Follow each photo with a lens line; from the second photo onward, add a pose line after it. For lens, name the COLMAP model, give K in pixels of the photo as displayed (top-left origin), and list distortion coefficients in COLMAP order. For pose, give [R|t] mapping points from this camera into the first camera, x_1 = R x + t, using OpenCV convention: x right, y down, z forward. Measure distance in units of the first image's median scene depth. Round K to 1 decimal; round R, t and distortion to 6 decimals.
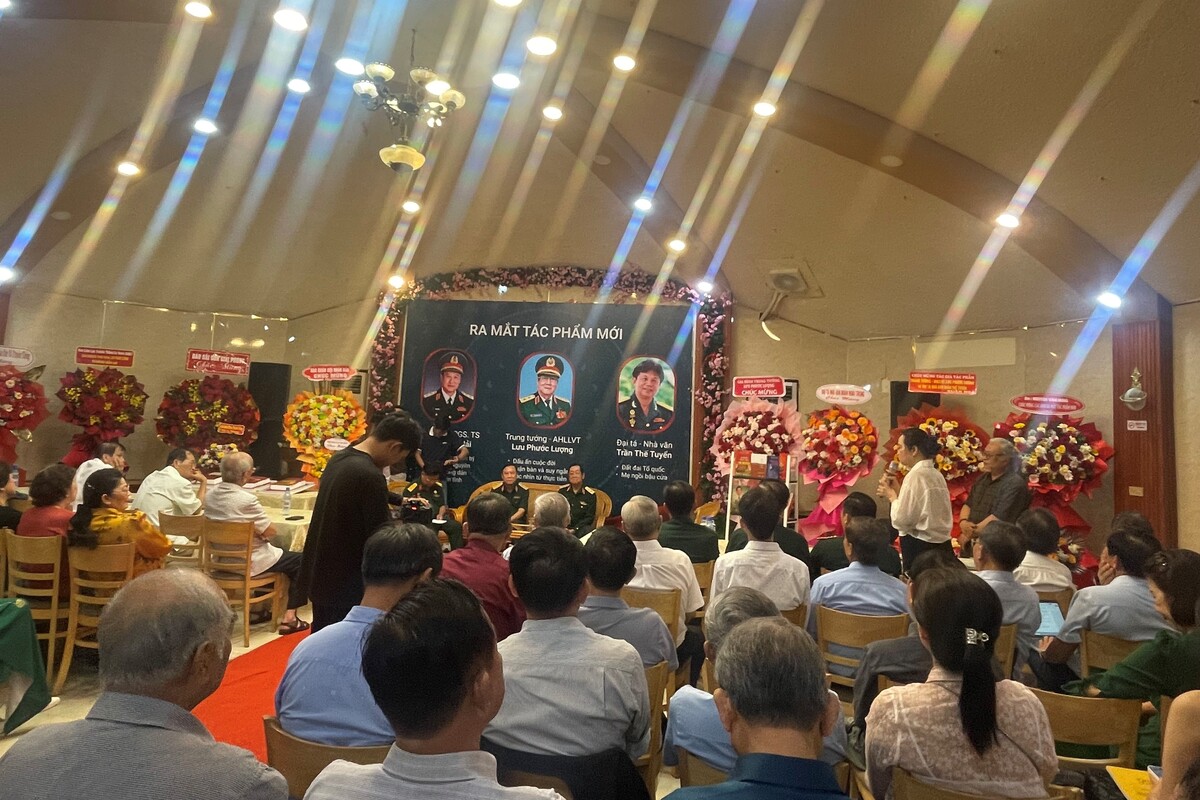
lens RADIAL K [[752.6, 0, 592.7], [0, 752.6, 338.8], [0, 0, 1]] dist [0.020614, -0.002552]
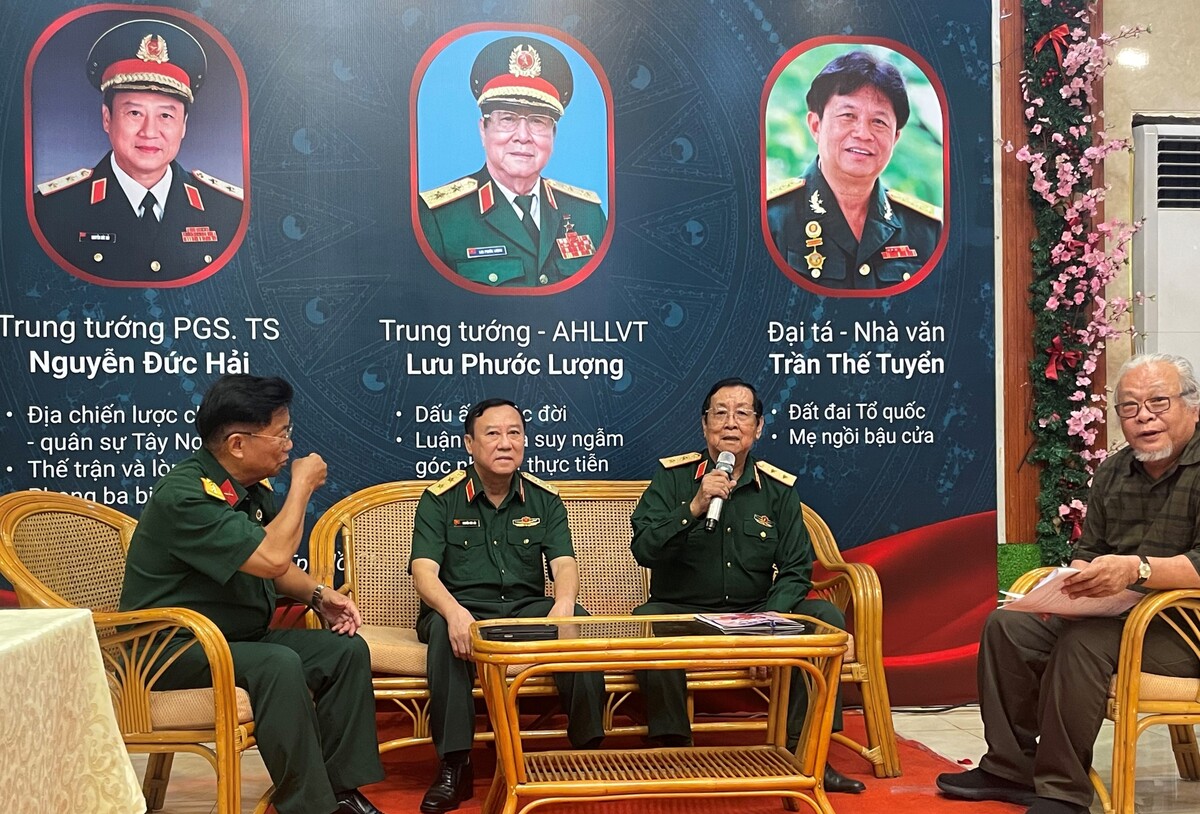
lens RADIAL K [[1432.0, 0, 602.1], [0, 1432.0, 458.0], [0, 0, 1]] dist [0.126686, -0.285533]
pose [[0.945824, -0.059645, 0.319153, -0.216887], [0.020458, 0.991976, 0.124757, 0.115577], [-0.324033, -0.111469, 0.939456, 0.481801]]
